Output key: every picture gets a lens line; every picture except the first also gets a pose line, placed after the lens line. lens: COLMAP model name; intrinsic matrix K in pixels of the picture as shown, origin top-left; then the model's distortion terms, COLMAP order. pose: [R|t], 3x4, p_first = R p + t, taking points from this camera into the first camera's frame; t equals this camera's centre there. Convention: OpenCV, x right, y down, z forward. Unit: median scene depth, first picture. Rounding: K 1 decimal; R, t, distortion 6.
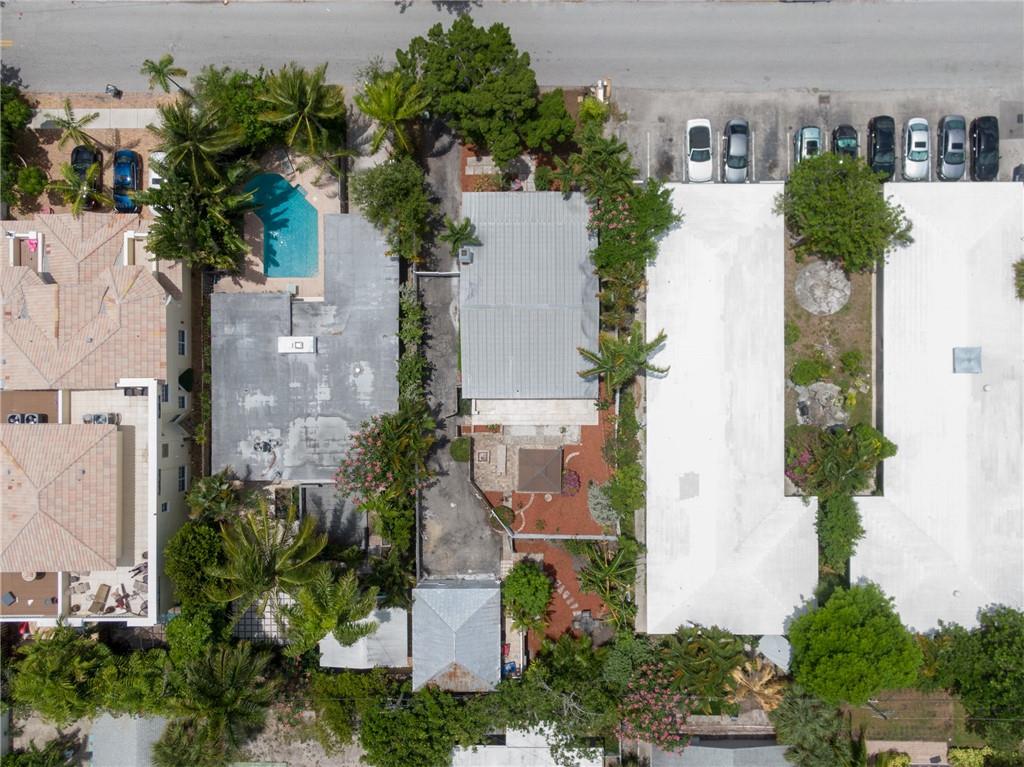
lens RADIAL K [[968.3, 0, 510.5], [0, 968.3, 400.5], [0, 0, 1]] dist [0.001698, 0.010686]
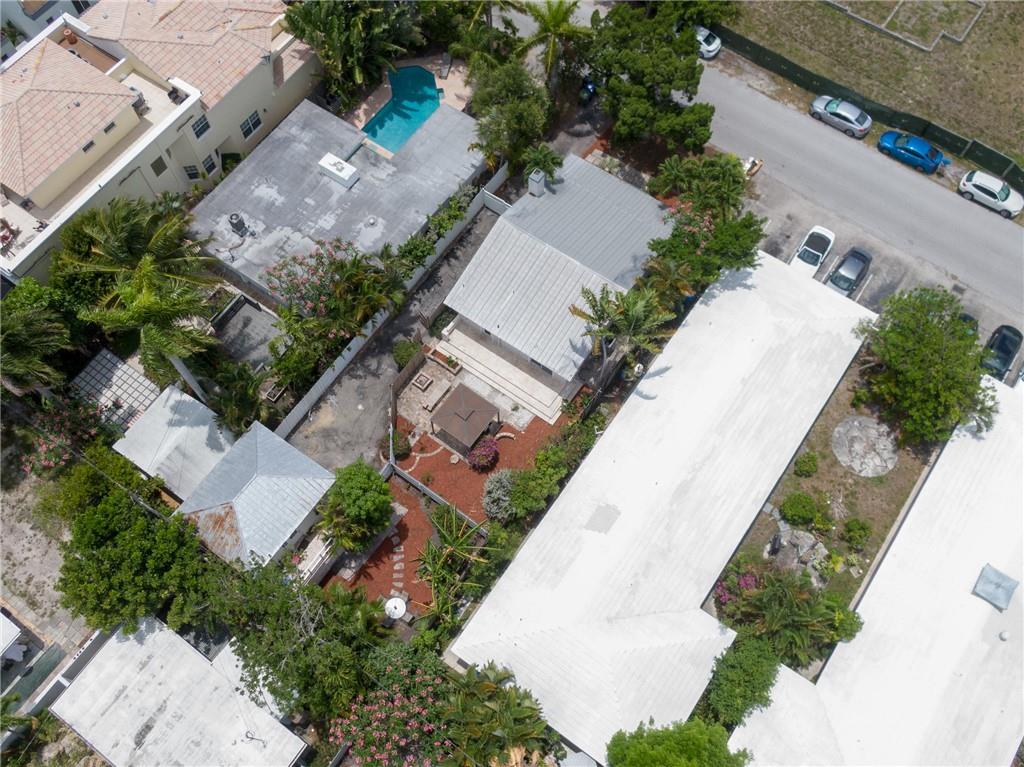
lens RADIAL K [[895.2, 0, 503.9], [0, 895.2, 388.2], [0, 0, 1]] dist [0.003774, -0.007962]
pose [[0.813468, 0.531048, -0.237188, 0.232585], [-0.581609, 0.742192, -0.332989, 0.297497], [-0.000794, 0.408826, 0.912612, 0.279181]]
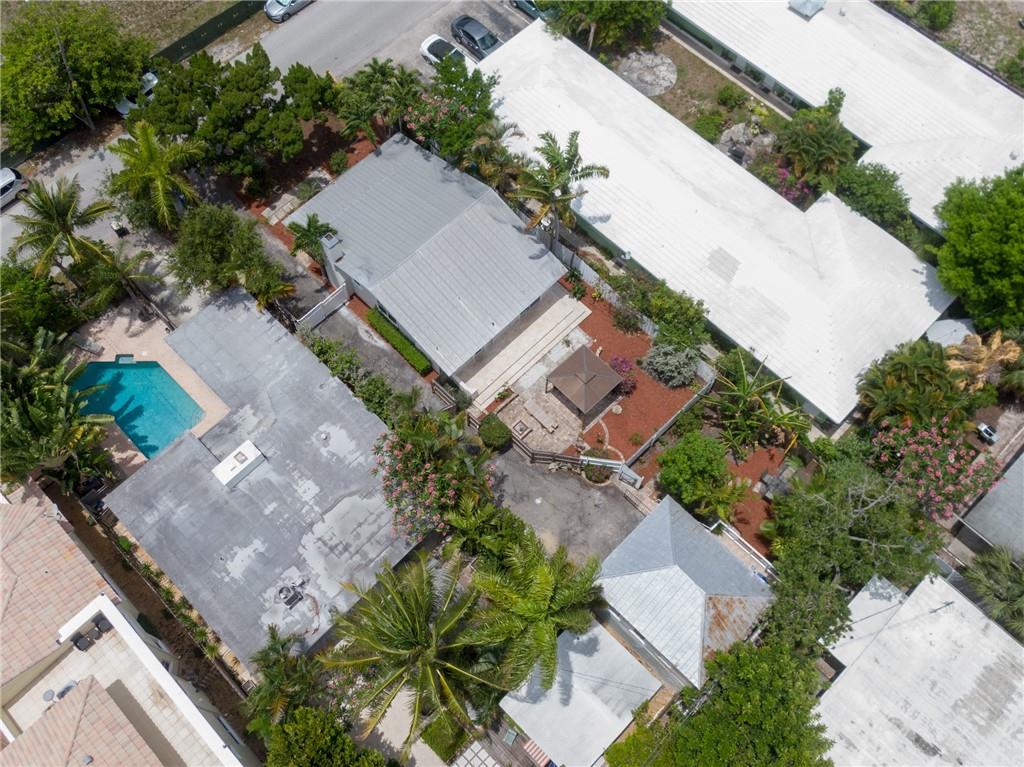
lens RADIAL K [[948.4, 0, 480.1], [0, 948.4, 380.1], [0, 0, 1]] dist [0.006539, -0.009555]
pose [[0.715233, -0.632421, 0.297463, -0.260296], [0.698870, 0.644387, -0.310396, 0.253459], [0.004619, 0.429893, 0.902868, 0.311493]]
